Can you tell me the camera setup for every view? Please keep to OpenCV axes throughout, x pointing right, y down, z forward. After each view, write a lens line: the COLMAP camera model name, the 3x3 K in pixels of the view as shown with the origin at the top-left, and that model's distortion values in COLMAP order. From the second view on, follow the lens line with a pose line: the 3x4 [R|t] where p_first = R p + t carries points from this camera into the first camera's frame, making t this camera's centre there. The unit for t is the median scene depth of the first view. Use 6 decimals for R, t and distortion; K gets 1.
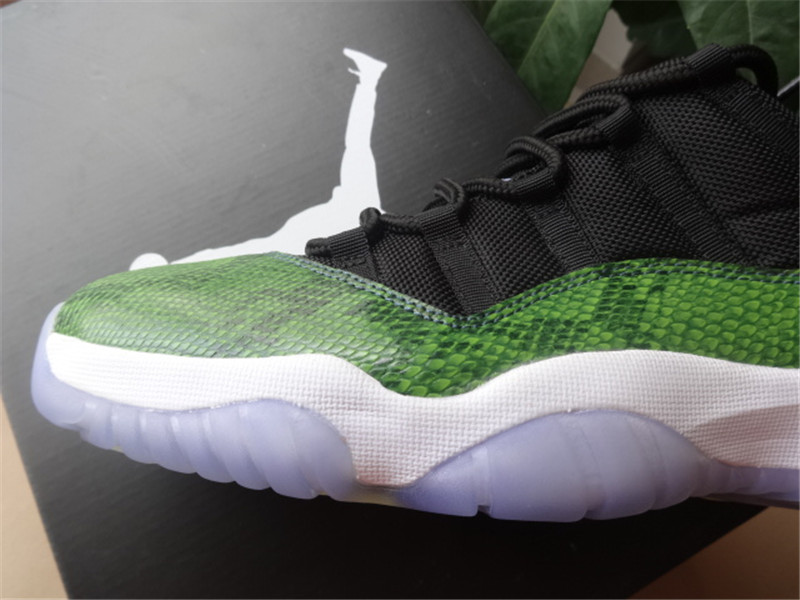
lens RADIAL K [[590.6, 0, 399.5], [0, 590.6, 303.7], [0, 0, 1]] dist [0.010646, 0.002527]
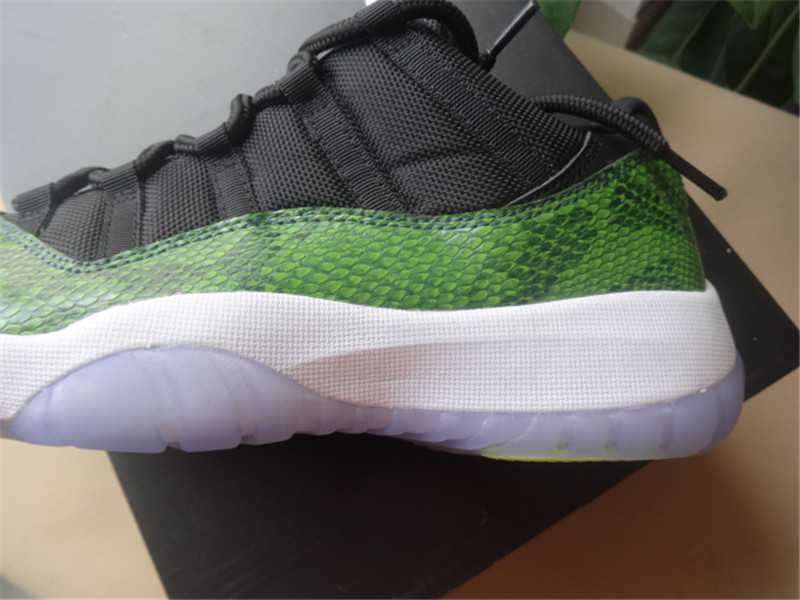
lens RADIAL K [[590.6, 0, 400.9], [0, 590.6, 296.3], [0, 0, 1]] dist [0.010646, 0.002527]
pose [[0.997227, -0.011317, -0.073555, 0.727192], [0.011632, 0.999925, 0.003858, 0.082773], [0.073506, -0.004703, 0.997284, -0.012964]]
